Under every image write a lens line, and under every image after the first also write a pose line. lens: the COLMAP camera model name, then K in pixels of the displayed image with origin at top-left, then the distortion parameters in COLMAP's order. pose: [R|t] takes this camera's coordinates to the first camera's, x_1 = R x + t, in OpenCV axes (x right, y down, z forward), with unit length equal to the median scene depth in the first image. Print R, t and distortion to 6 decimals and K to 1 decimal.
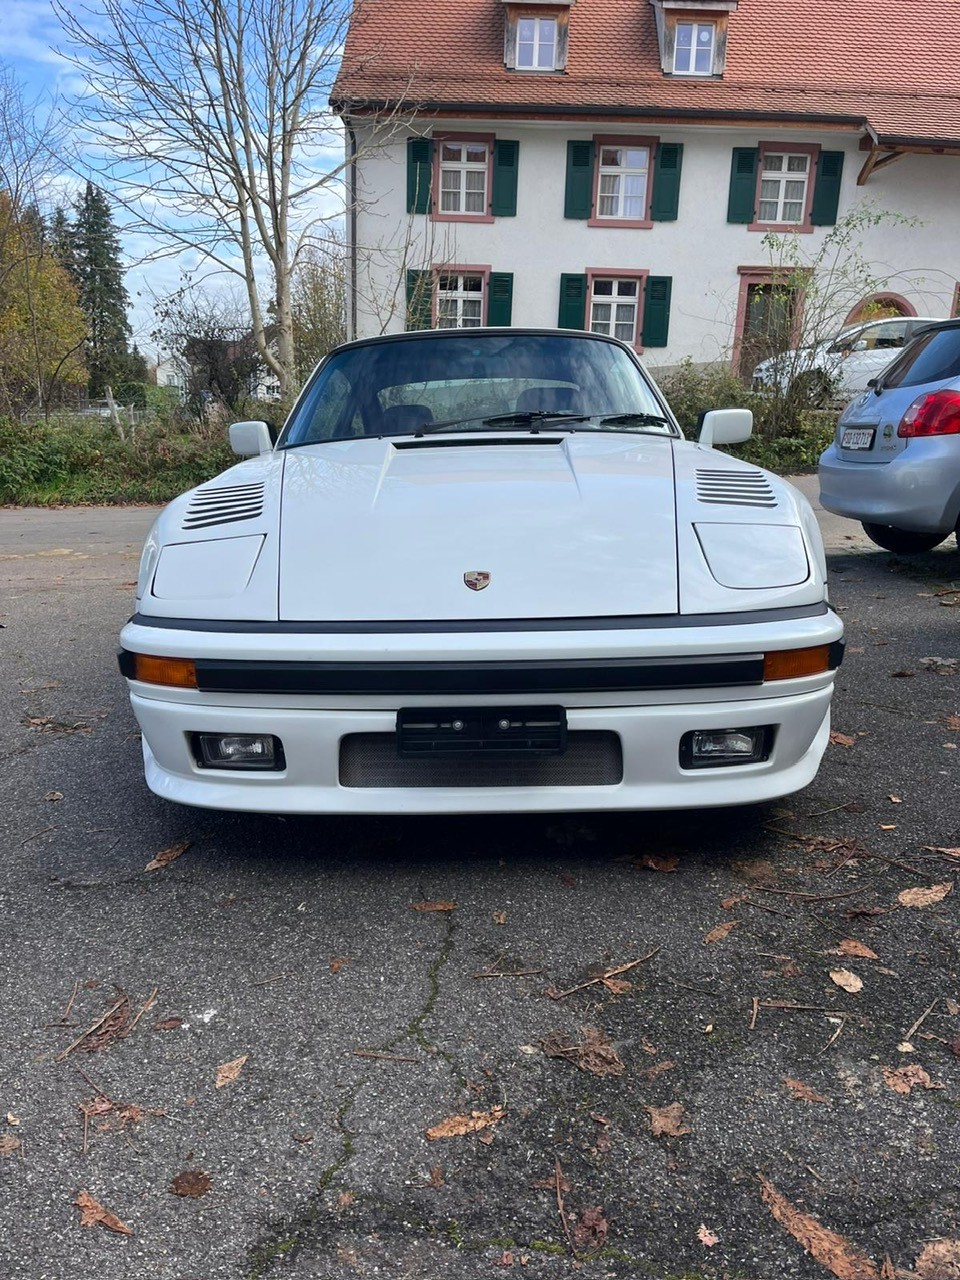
lens RADIAL K [[884.3, 0, 471.1], [0, 884.3, 643.9], [0, 0, 1]] dist [0.012997, -0.034691]
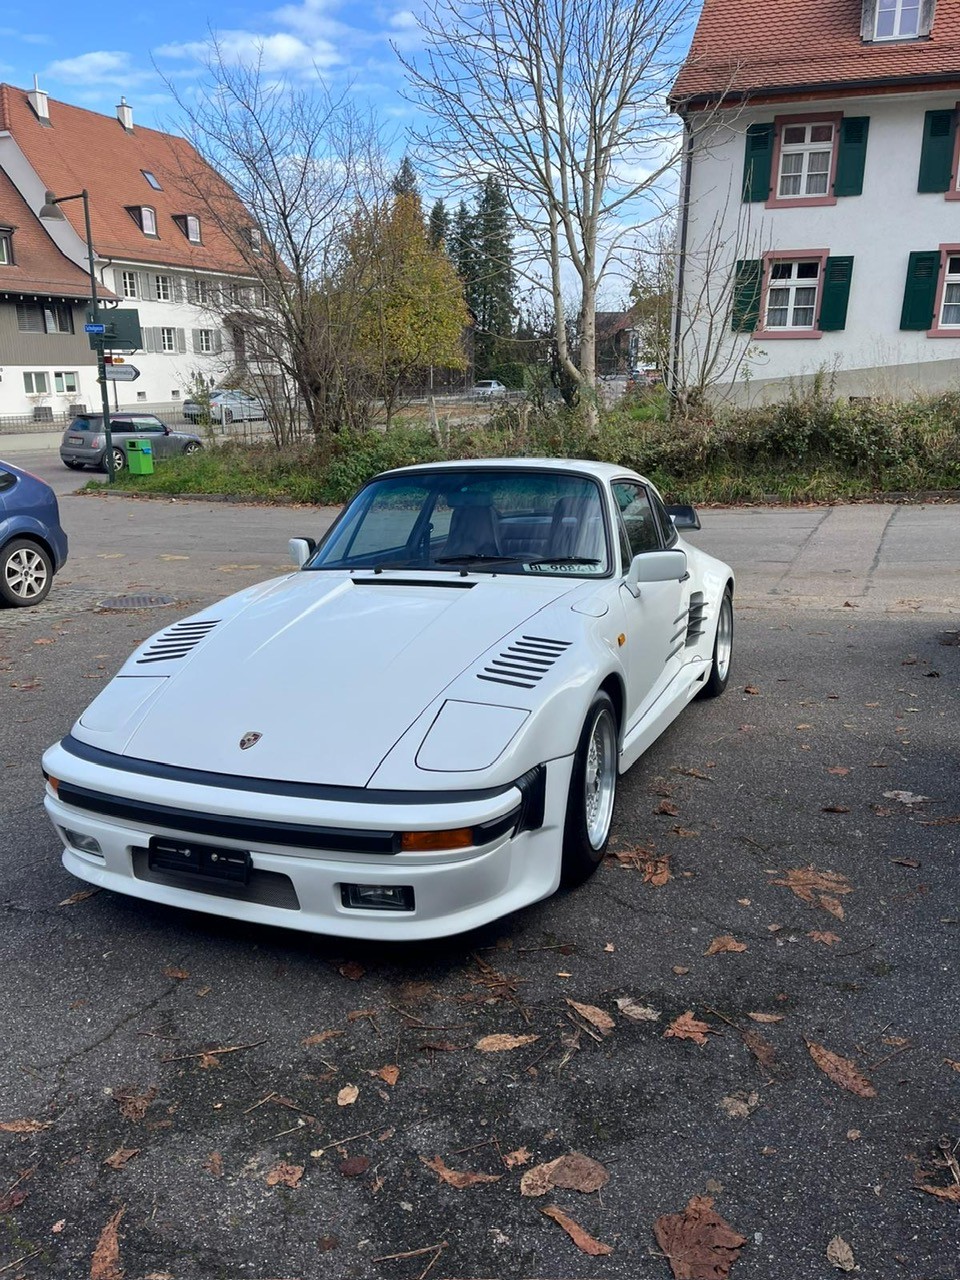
lens RADIAL K [[853.2, 0, 474.7], [0, 853.2, 648.3], [0, 0, 1]] dist [0.048590, -0.076529]
pose [[0.940433, 0.072894, -0.332073, 0.826793], [-0.067163, 0.997329, 0.028719, -0.297705], [0.333279, -0.004705, 0.942816, -0.148413]]
